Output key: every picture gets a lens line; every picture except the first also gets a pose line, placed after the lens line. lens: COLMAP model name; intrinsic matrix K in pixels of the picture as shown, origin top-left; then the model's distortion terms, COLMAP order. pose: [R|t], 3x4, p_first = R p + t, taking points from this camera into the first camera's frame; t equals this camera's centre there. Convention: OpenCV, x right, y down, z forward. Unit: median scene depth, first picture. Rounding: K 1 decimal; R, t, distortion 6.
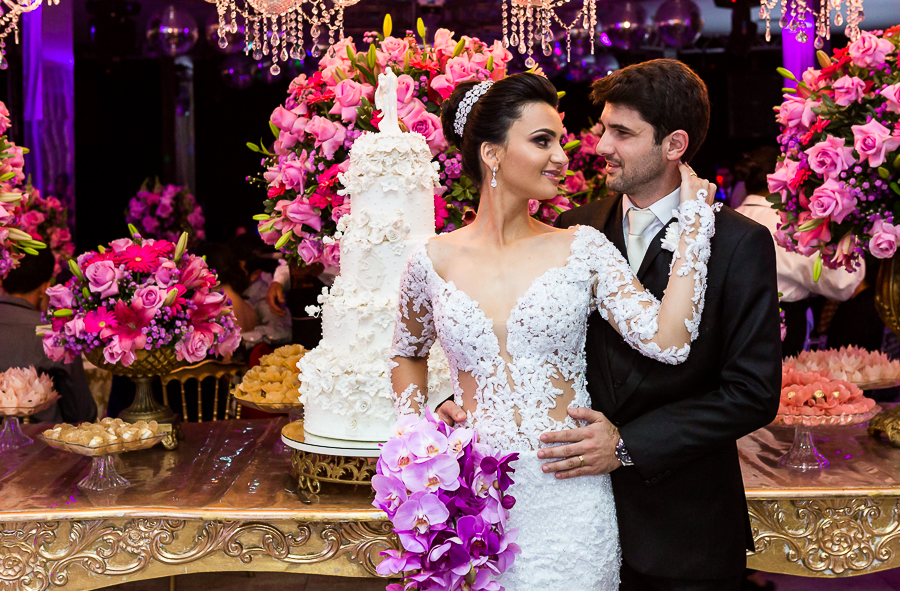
lens RADIAL K [[1254.8, 0, 473.8], [0, 1254.8, 275.9], [0, 0, 1]] dist [-0.033786, 0.000000]
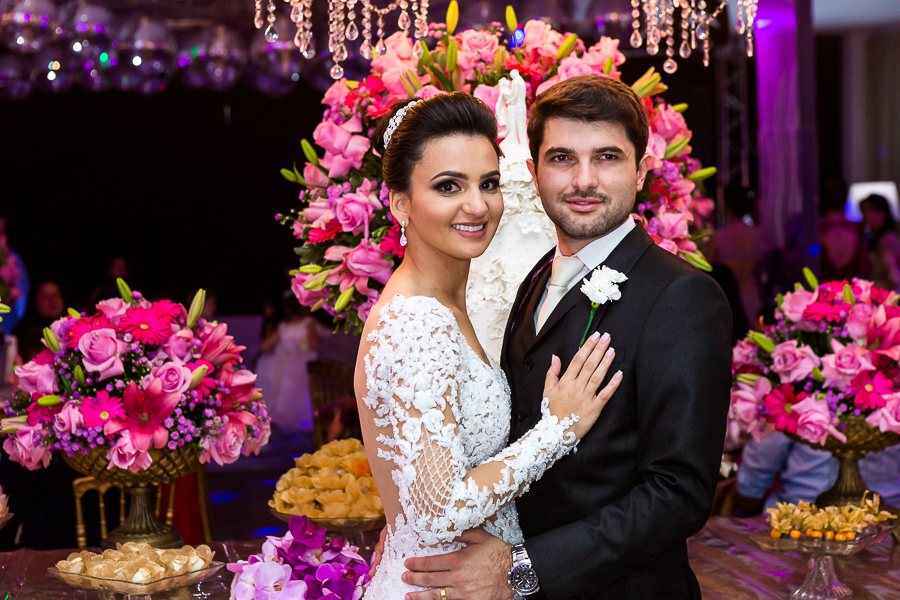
lens RADIAL K [[1655.1, 0, 451.5], [0, 1655.1, 306.9], [0, 0, 1]] dist [-0.051227, 0.000000]
pose [[0.993839, -0.006806, 0.110624, -0.198637], [0.009344, 0.999705, -0.022439, -0.001281], [-0.110438, 0.023335, 0.993609, 0.012704]]
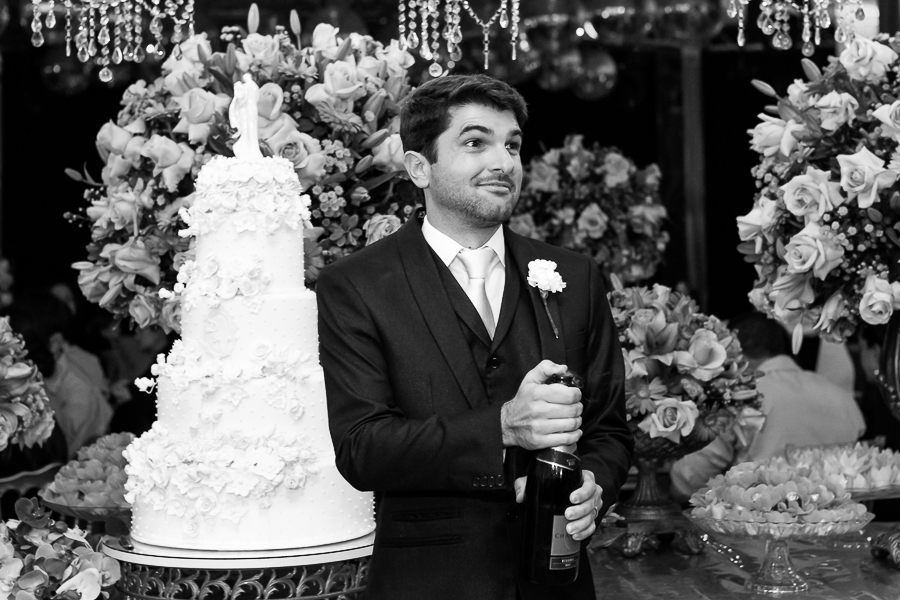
lens RADIAL K [[1877.8, 0, 455.5], [0, 1877.8, 294.0], [0, 0, 1]] dist [-0.070294, 0.000000]
pose [[0.999741, 0.010063, 0.020391, 0.036380], [-0.009167, 0.999008, -0.043578, 0.018854], [-0.020809, 0.043380, 0.998842, -0.152913]]
